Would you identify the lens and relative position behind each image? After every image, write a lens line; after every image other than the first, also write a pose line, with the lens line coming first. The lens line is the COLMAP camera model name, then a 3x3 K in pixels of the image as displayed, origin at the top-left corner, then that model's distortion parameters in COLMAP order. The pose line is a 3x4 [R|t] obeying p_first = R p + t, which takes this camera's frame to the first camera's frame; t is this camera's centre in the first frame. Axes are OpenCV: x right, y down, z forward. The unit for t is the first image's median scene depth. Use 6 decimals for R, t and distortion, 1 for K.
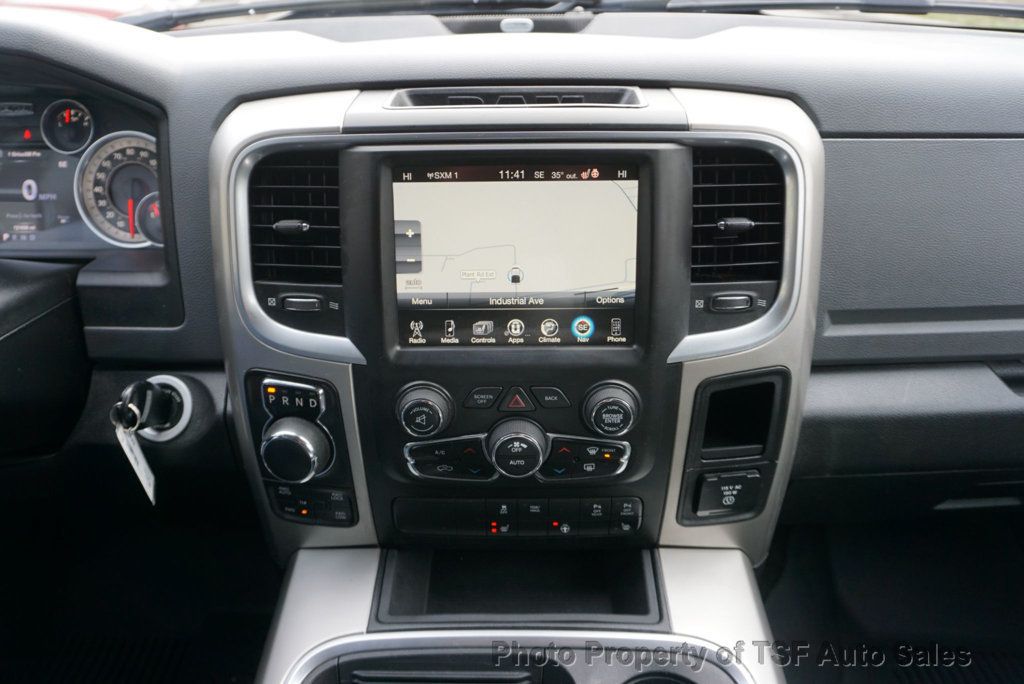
lens RADIAL K [[718.0, 0, 520.9], [0, 718.0, 333.1], [0, 0, 1]] dist [-0.020274, 0.000907]
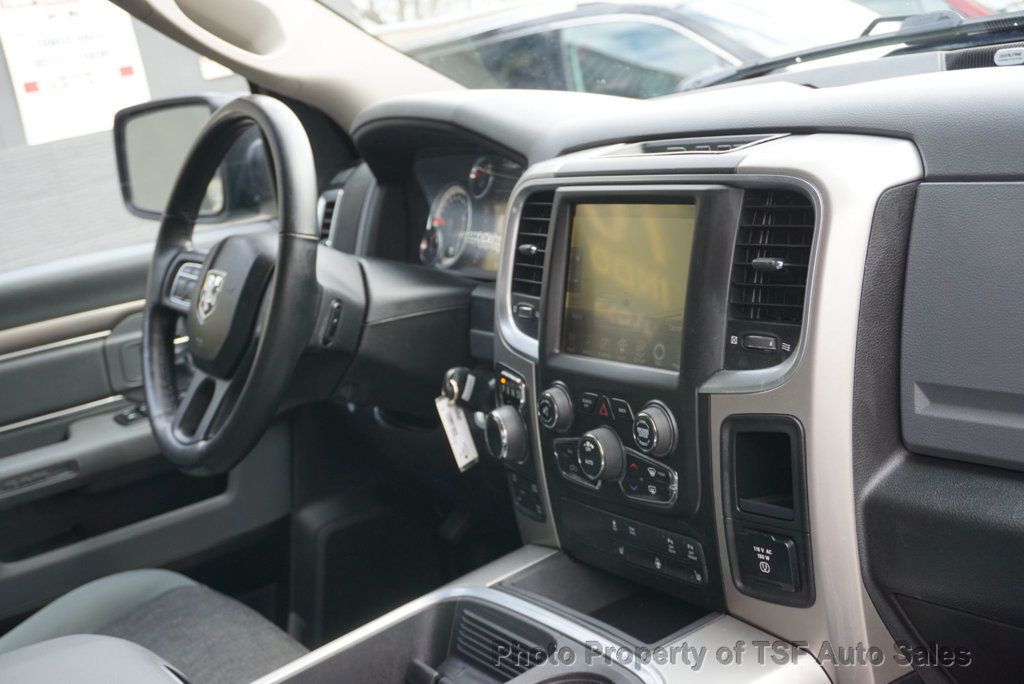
lens RADIAL K [[1414.8, 0, 511.7], [0, 1414.8, 341.5], [0, 0, 1]] dist [-0.018503, 0.000000]
pose [[0.532192, 0.091999, -0.841610, 1.749490], [-0.247333, 0.967607, -0.050629, 0.139117], [0.809690, 0.235102, 0.537707, -0.318747]]
